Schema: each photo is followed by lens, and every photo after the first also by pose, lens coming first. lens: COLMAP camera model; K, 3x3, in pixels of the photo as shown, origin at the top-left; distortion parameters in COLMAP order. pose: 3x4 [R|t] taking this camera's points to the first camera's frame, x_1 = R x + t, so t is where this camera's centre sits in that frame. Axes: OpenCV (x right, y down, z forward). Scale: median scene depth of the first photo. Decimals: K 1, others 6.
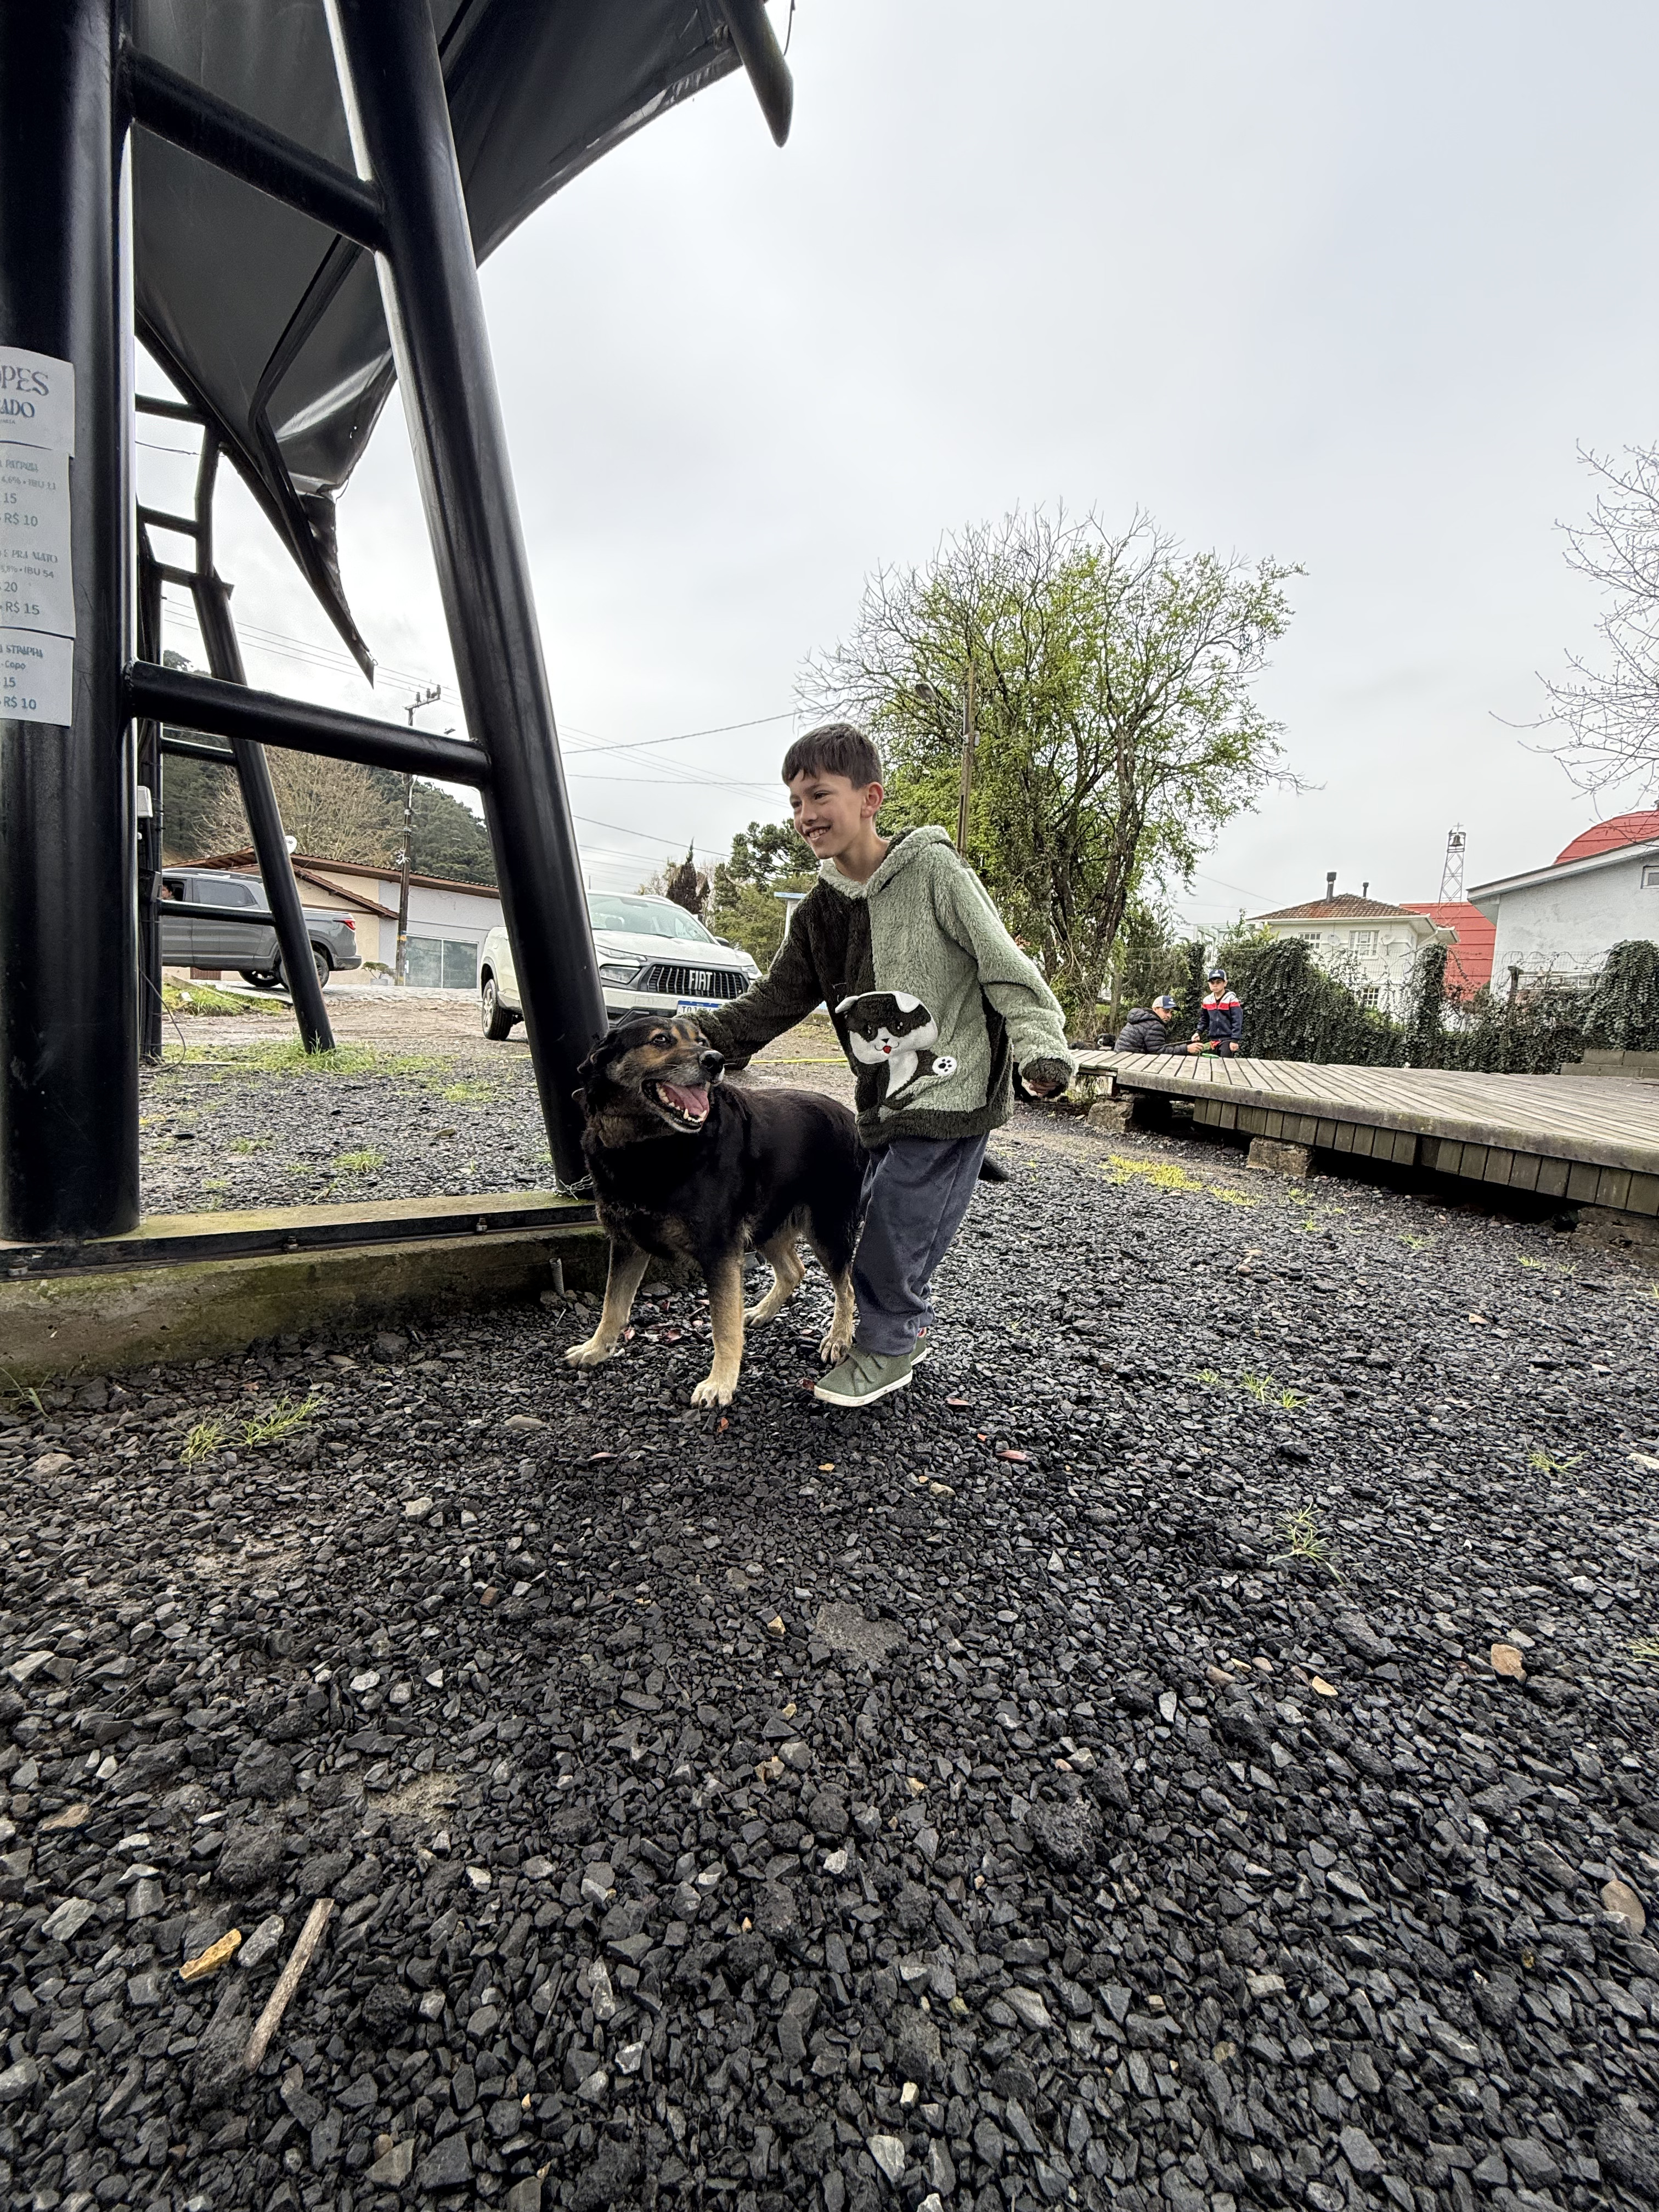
lens RADIAL K [[878.8, 0, 829.9], [0, 878.8, 1103.0], [0, 0, 1]] dist [-0.001863, -0.000100]
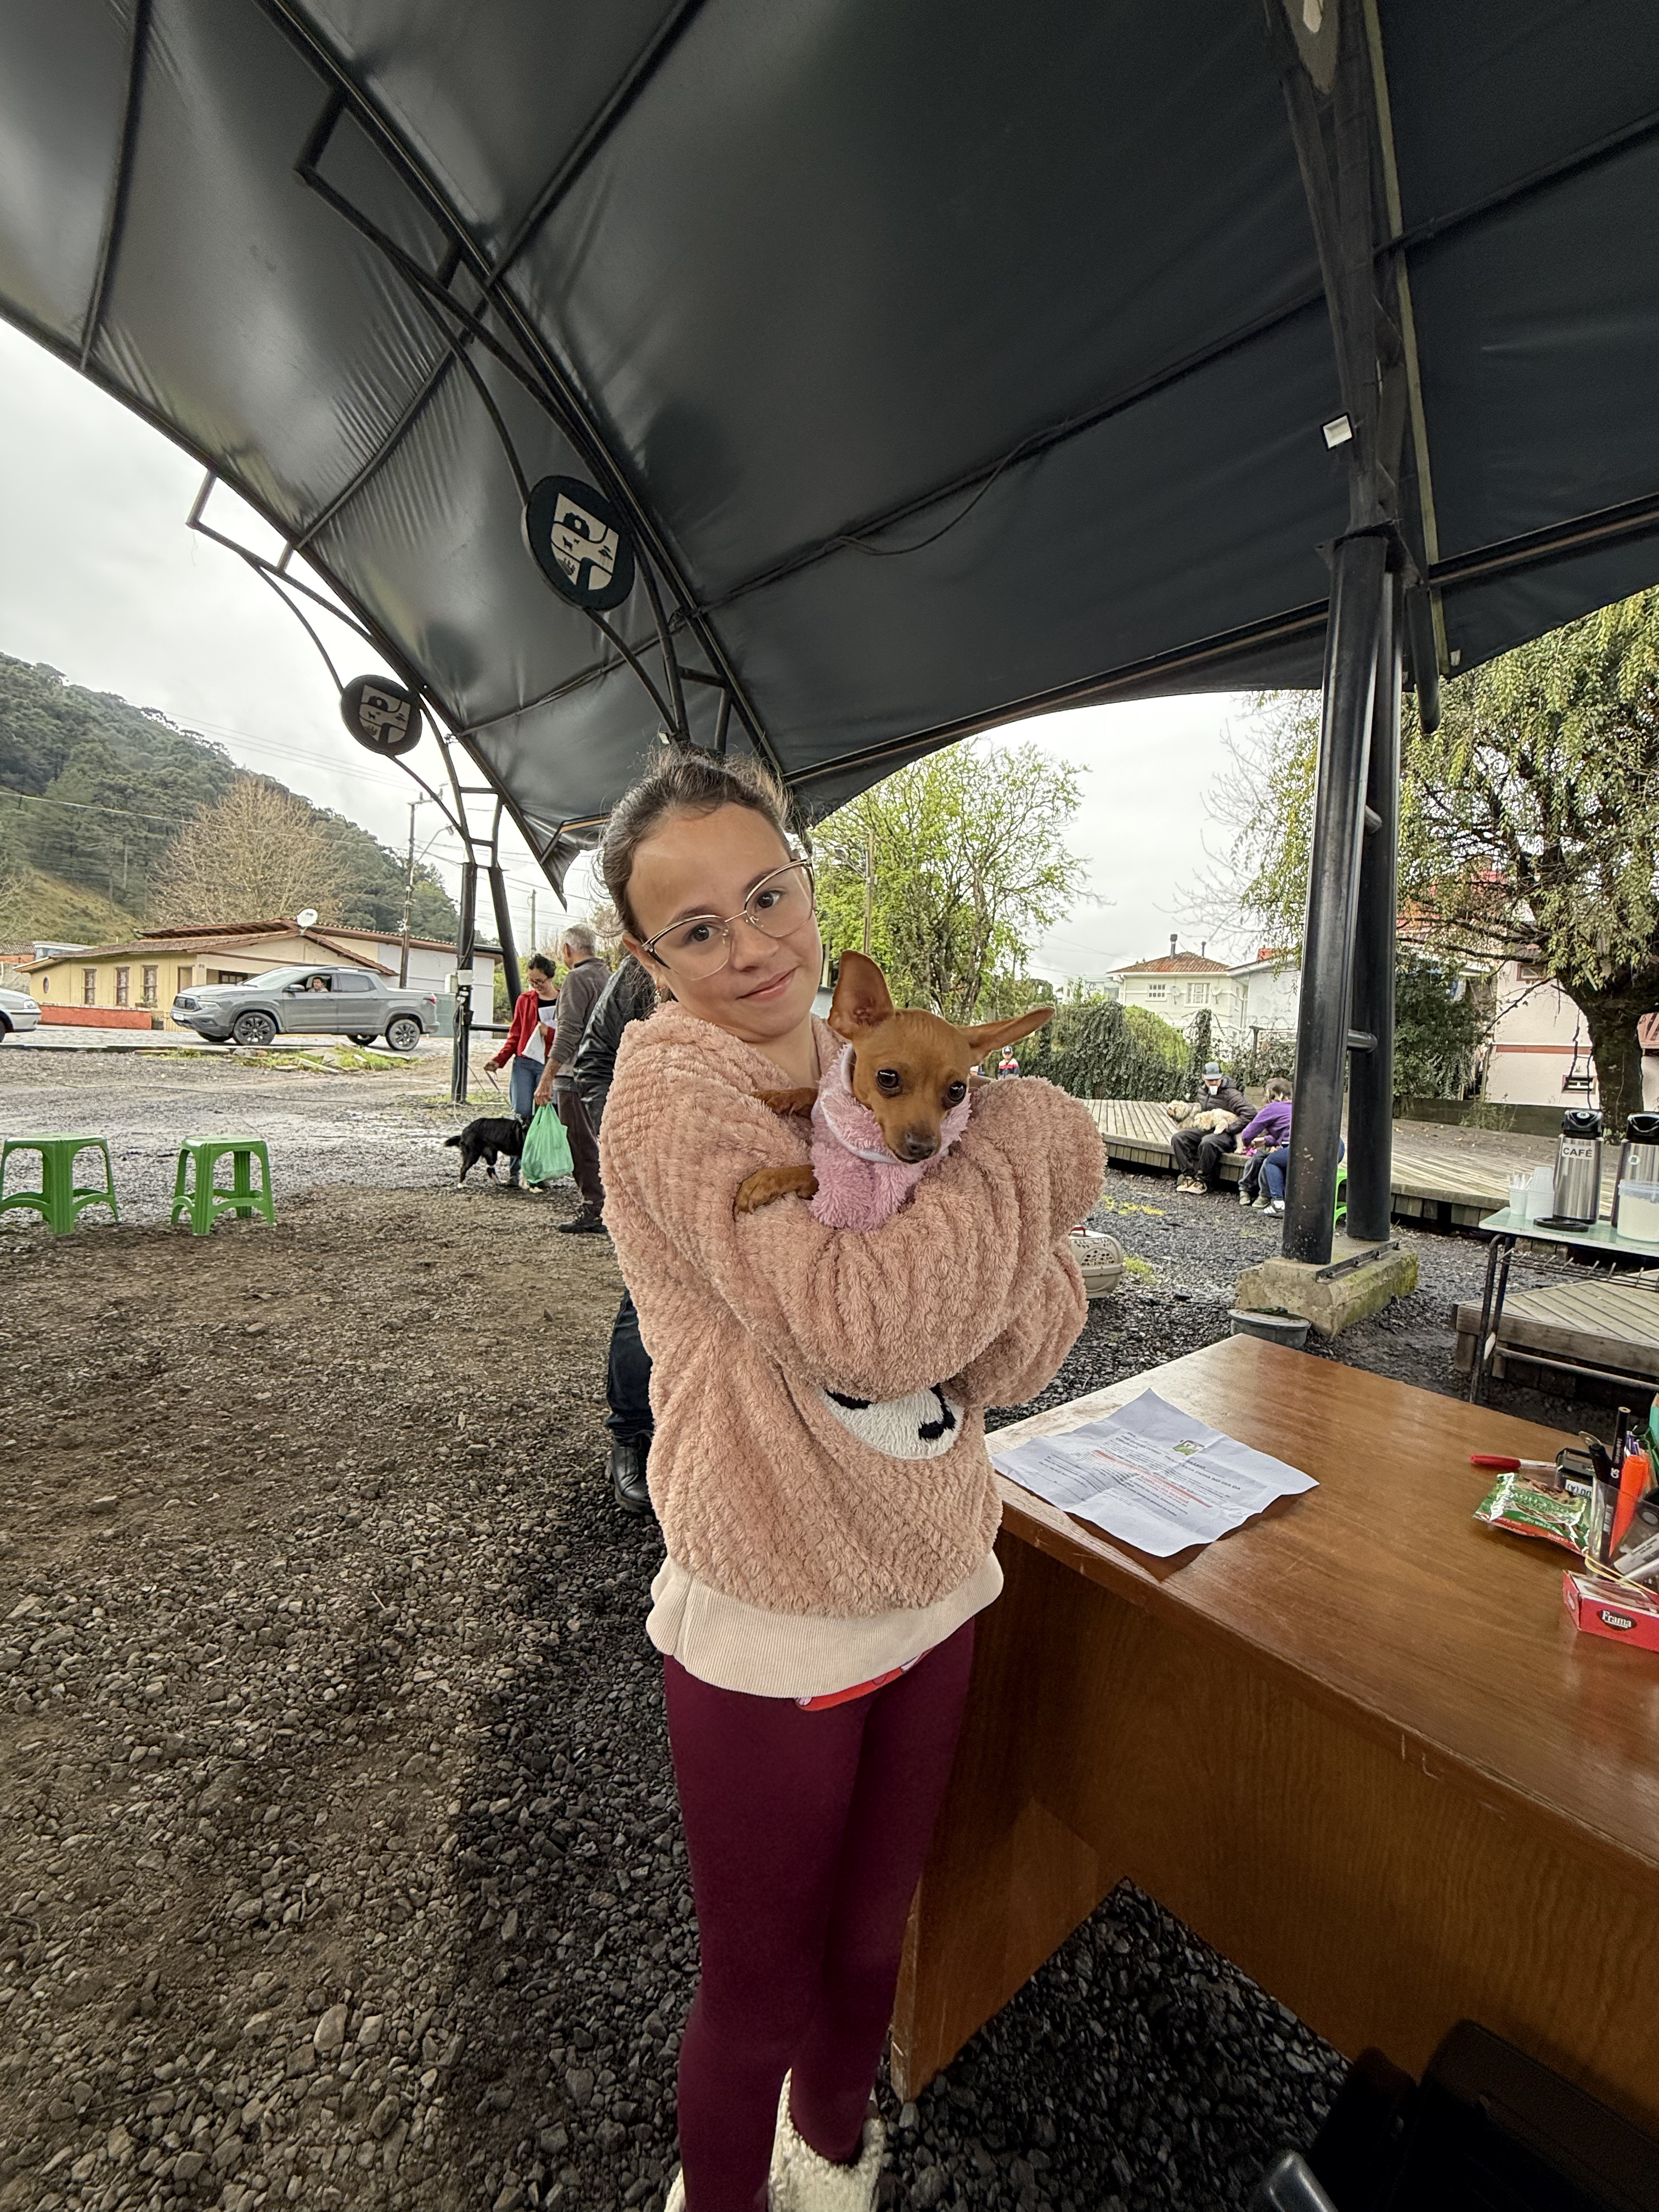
lens RADIAL K [[878.8, 0, 825.8], [0, 878.8, 1097.2], [0, 0, 1]] dist [-0.001863, -0.000100]
pose [[0.995653, -0.007790, 0.092810, -0.047444], [0.011508, 0.999149, -0.039599, 0.009757], [-0.092423, 0.040495, 0.994896, -0.379569]]
